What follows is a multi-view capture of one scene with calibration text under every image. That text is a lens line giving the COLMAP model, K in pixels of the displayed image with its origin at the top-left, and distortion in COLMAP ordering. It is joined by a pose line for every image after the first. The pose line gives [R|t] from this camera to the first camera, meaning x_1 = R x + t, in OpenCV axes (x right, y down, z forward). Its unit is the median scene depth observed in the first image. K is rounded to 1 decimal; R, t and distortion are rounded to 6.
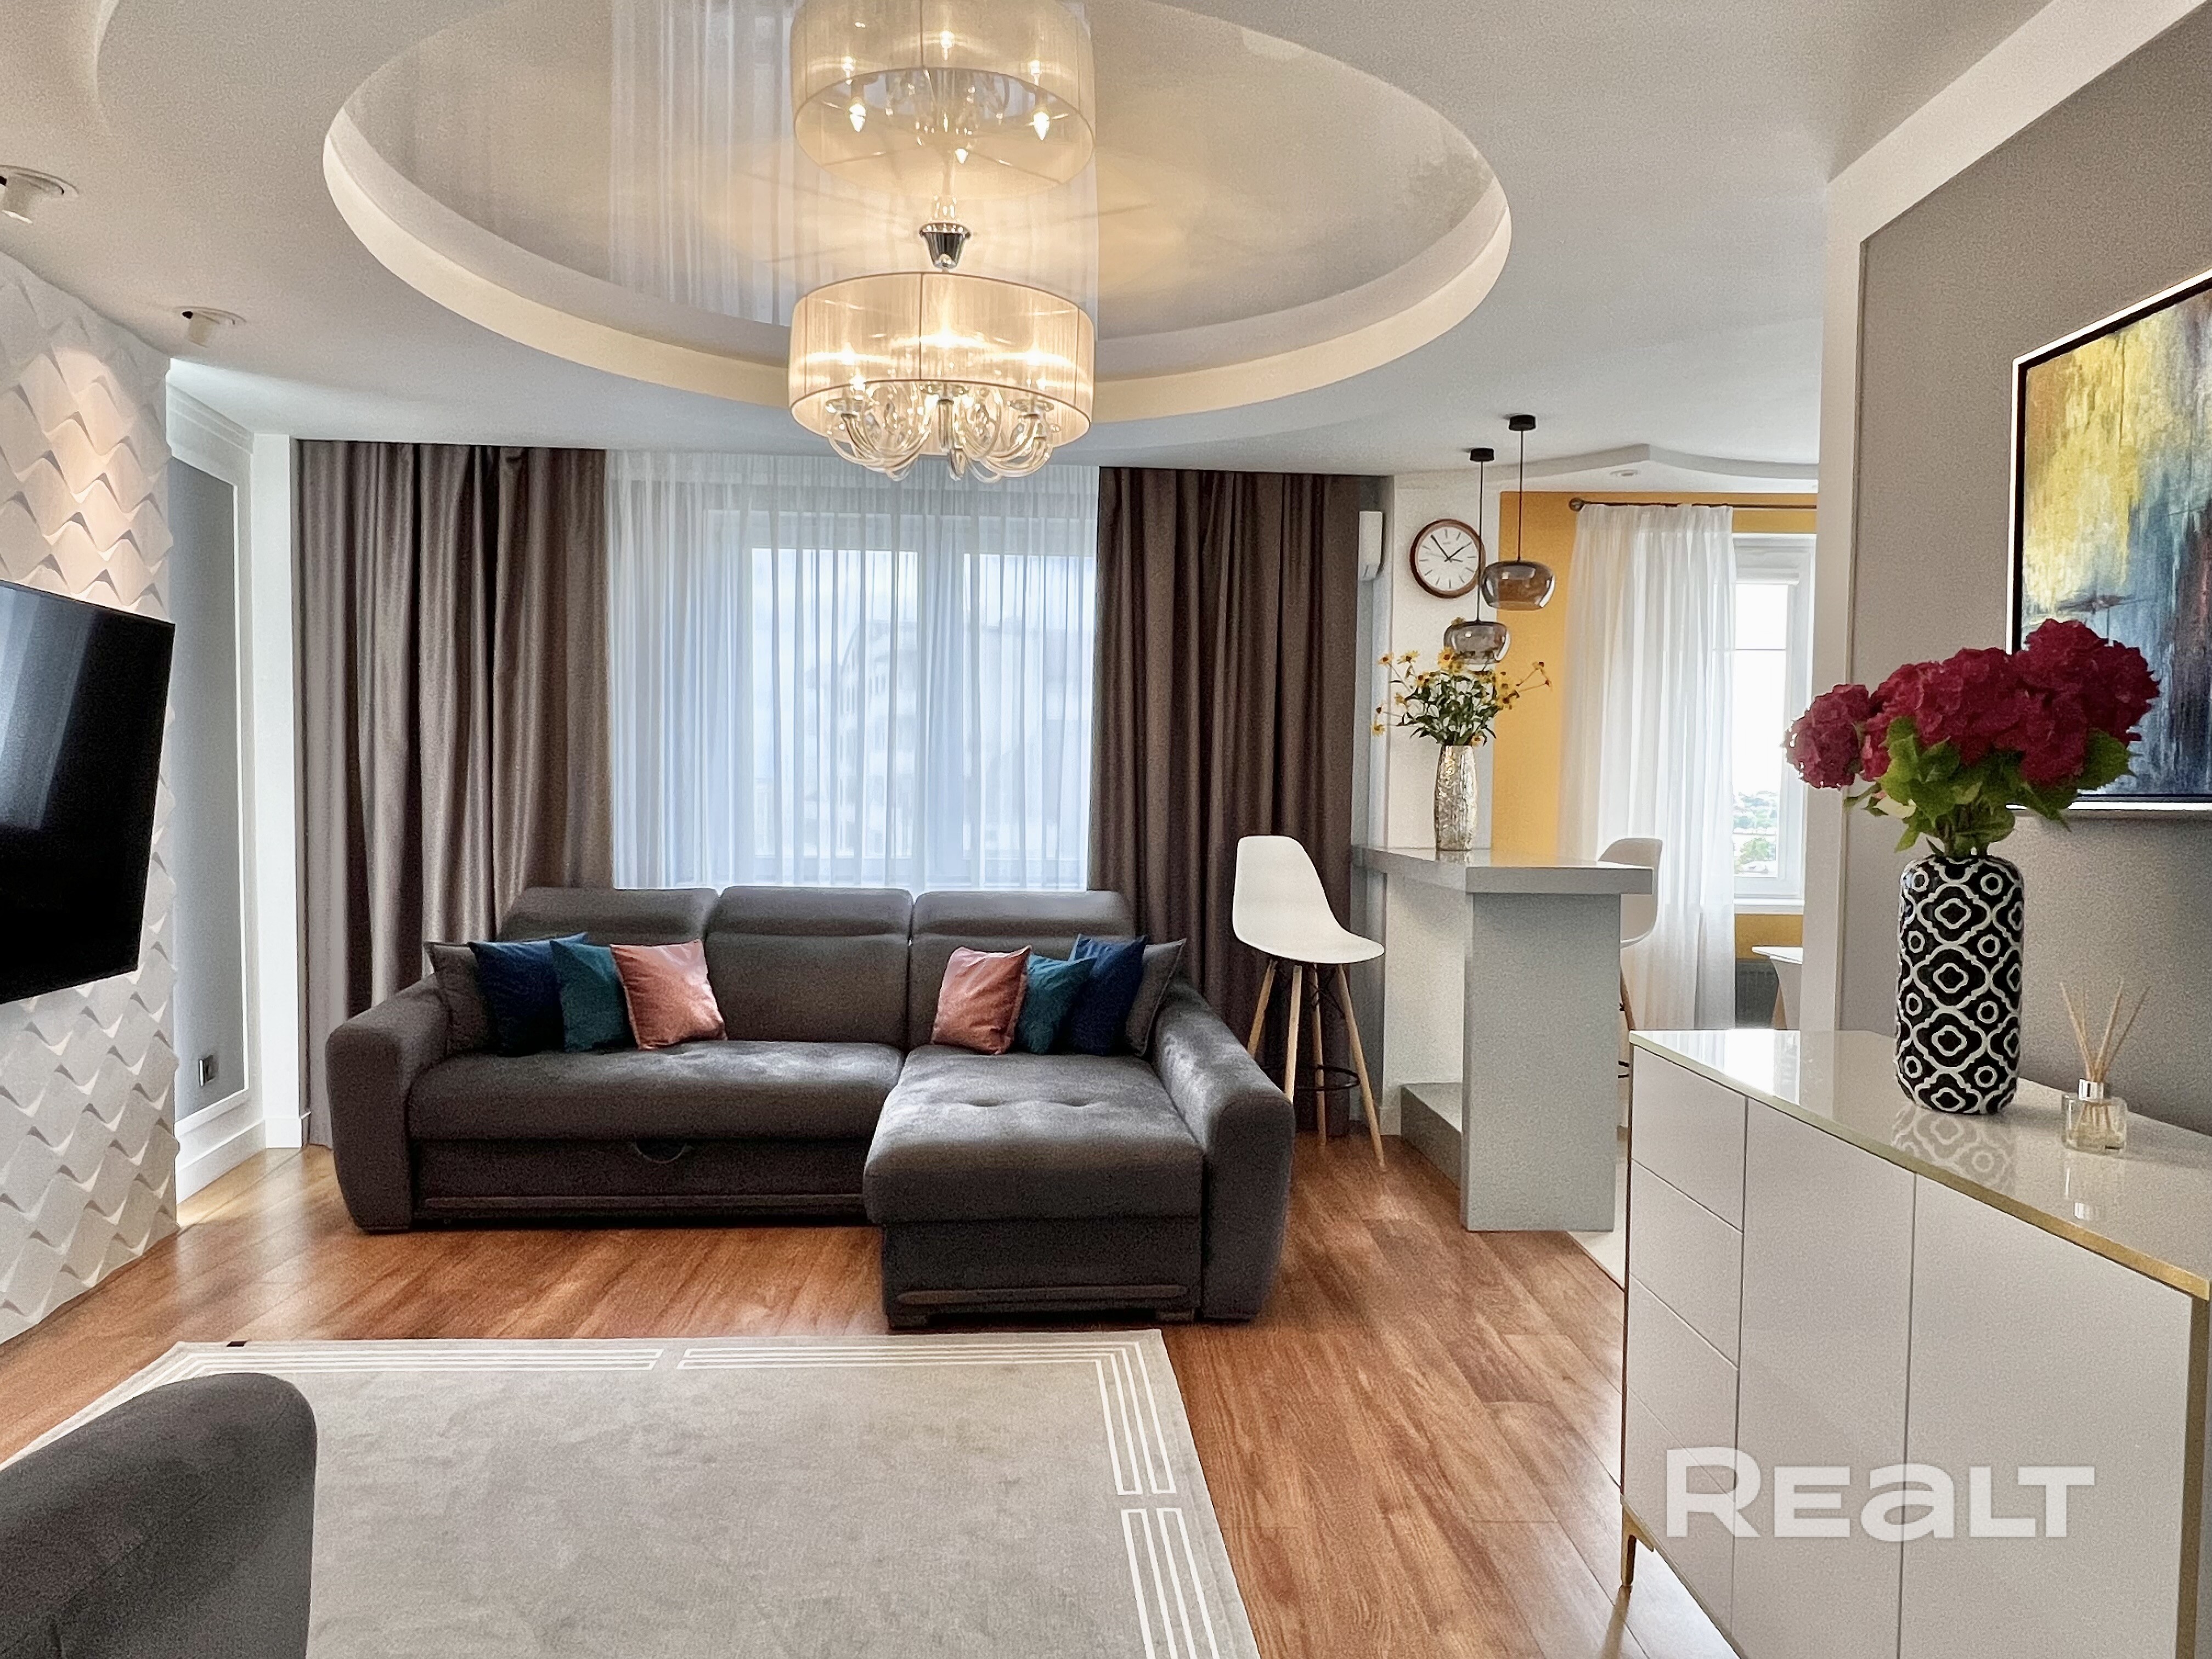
lens RADIAL K [[1352.3, 0, 1106.0], [0, 1352.3, 829.5], [0, 0, 1]] dist [-0.073275, 0.062588]
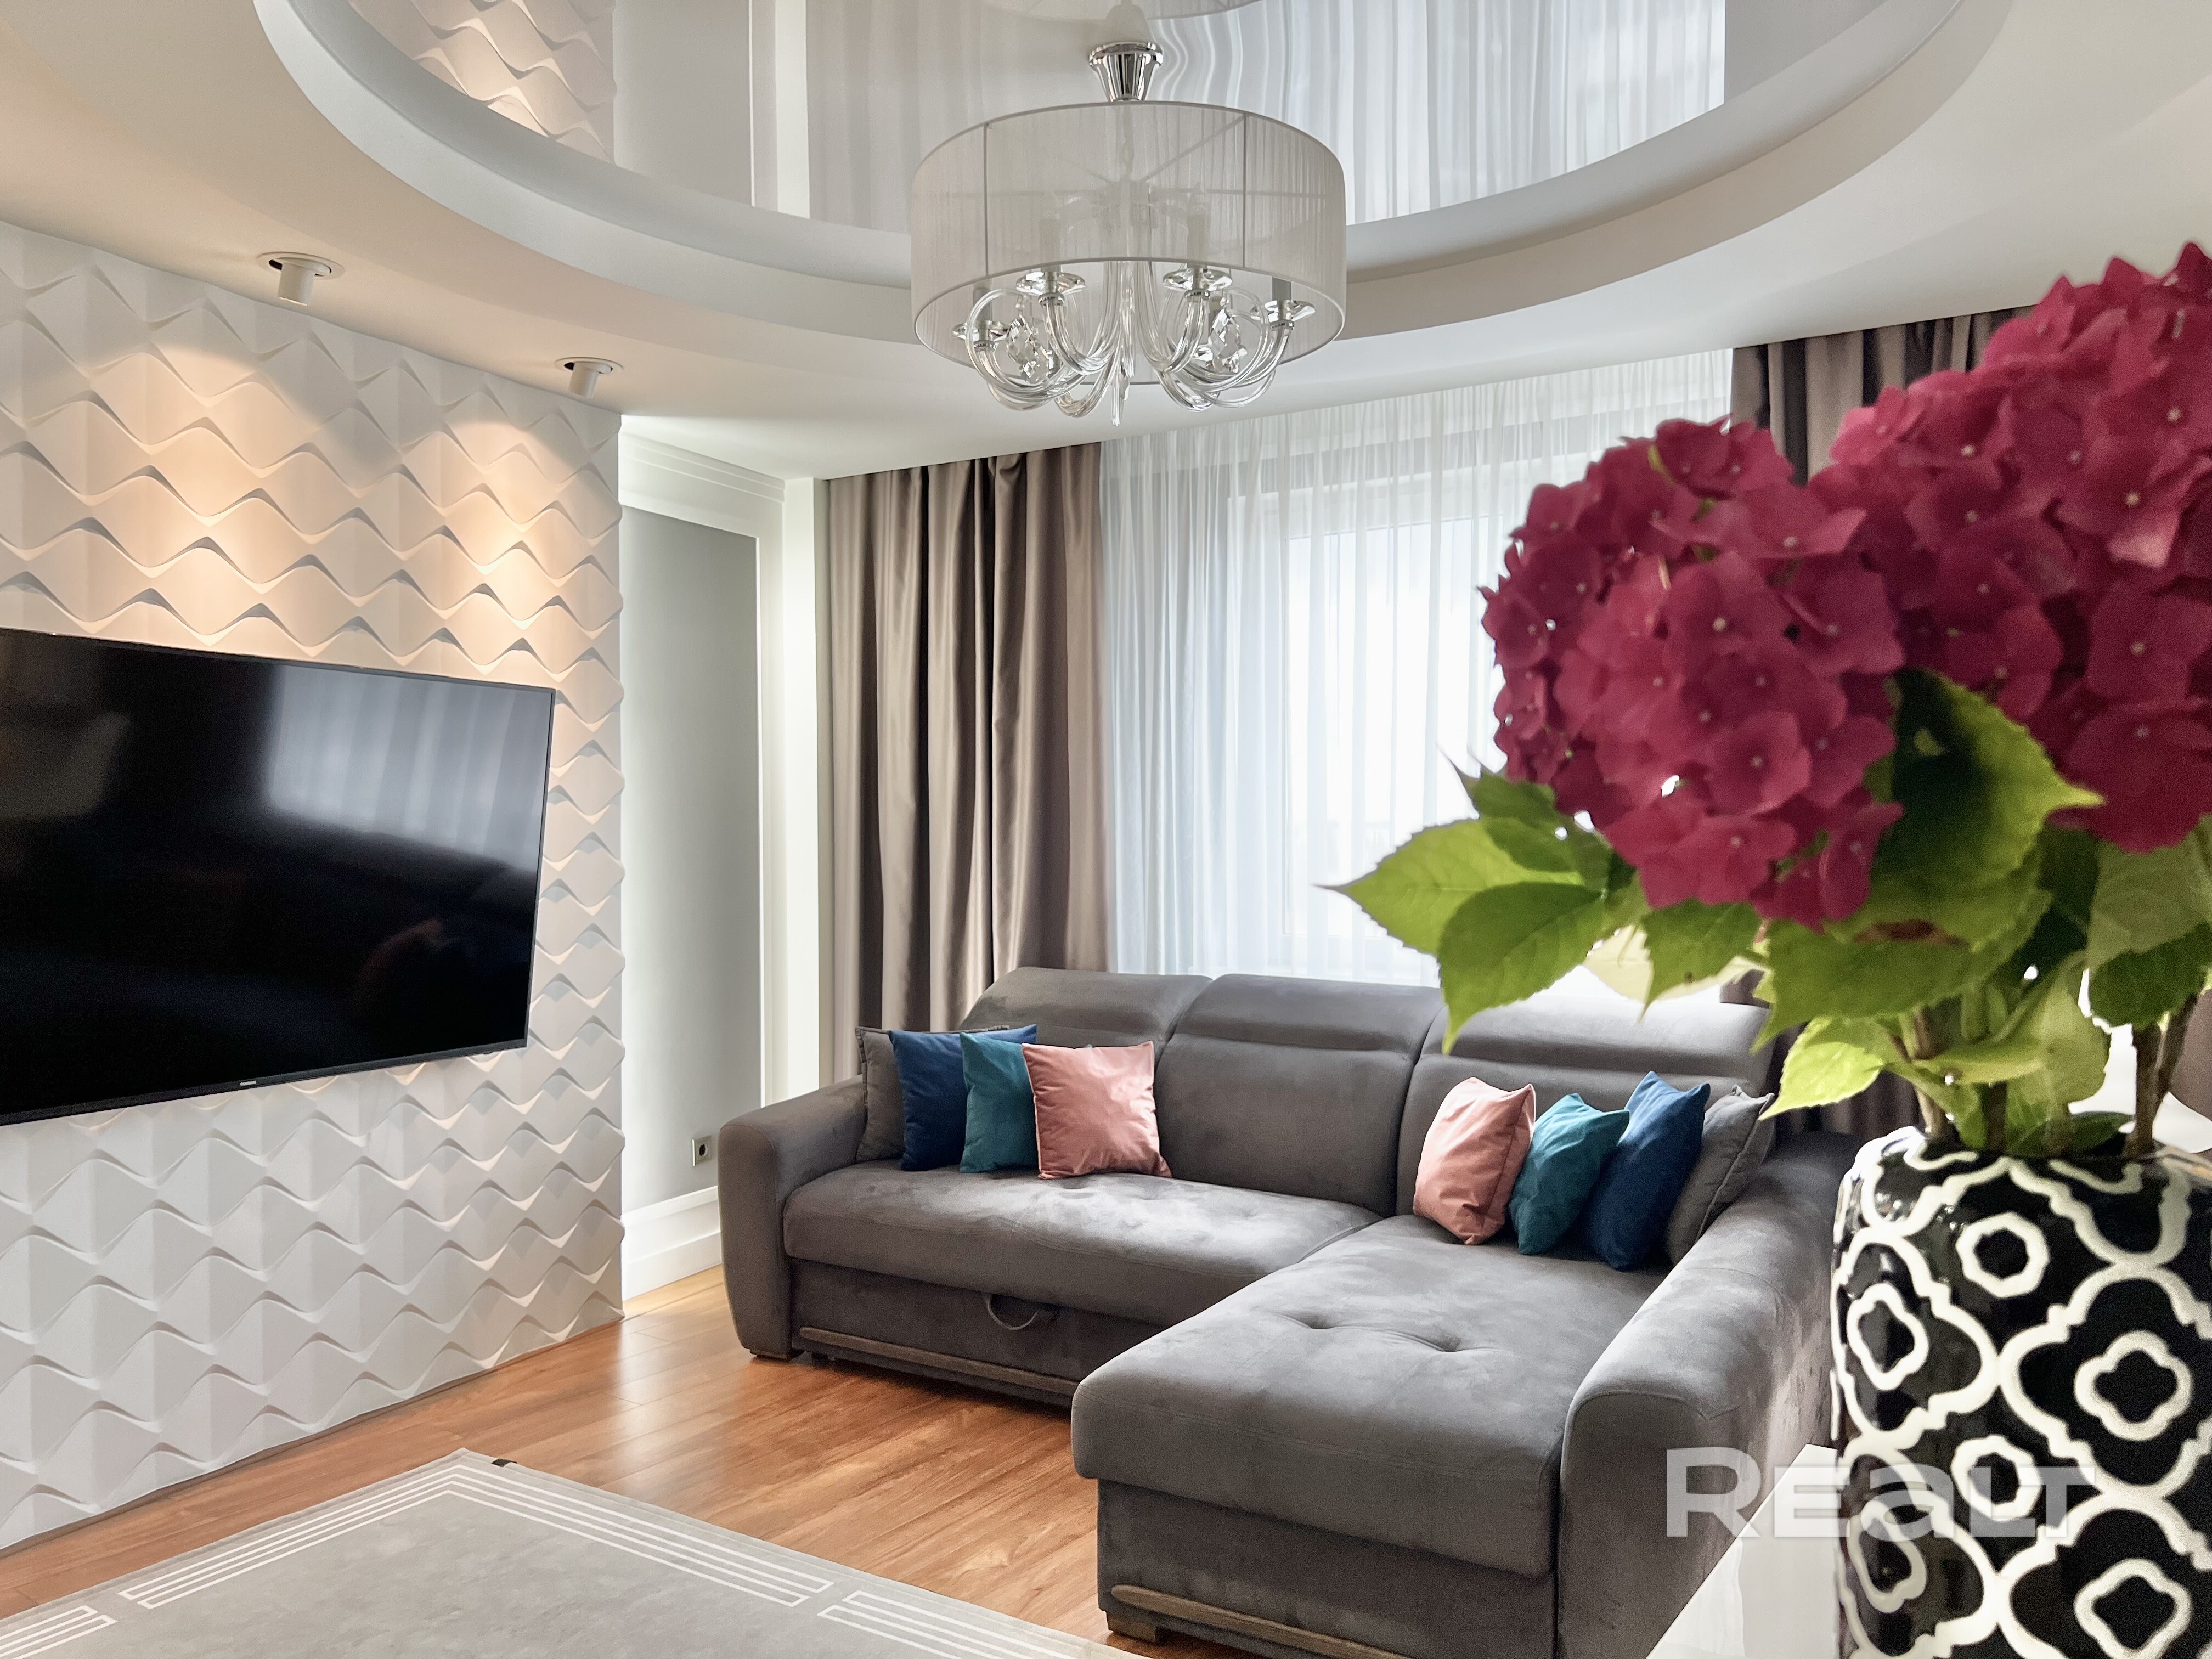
lens RADIAL K [[1626.7, 0, 1104.6], [0, 1626.7, 850.7], [0, 0, 1]] dist [0.115638, -0.129495]
pose [[0.803712, -0.006118, -0.594987, 0.289440], [-0.007277, 0.999771, -0.020110, -0.014326], [0.594974, 0.020492, 0.803484, 0.240161]]
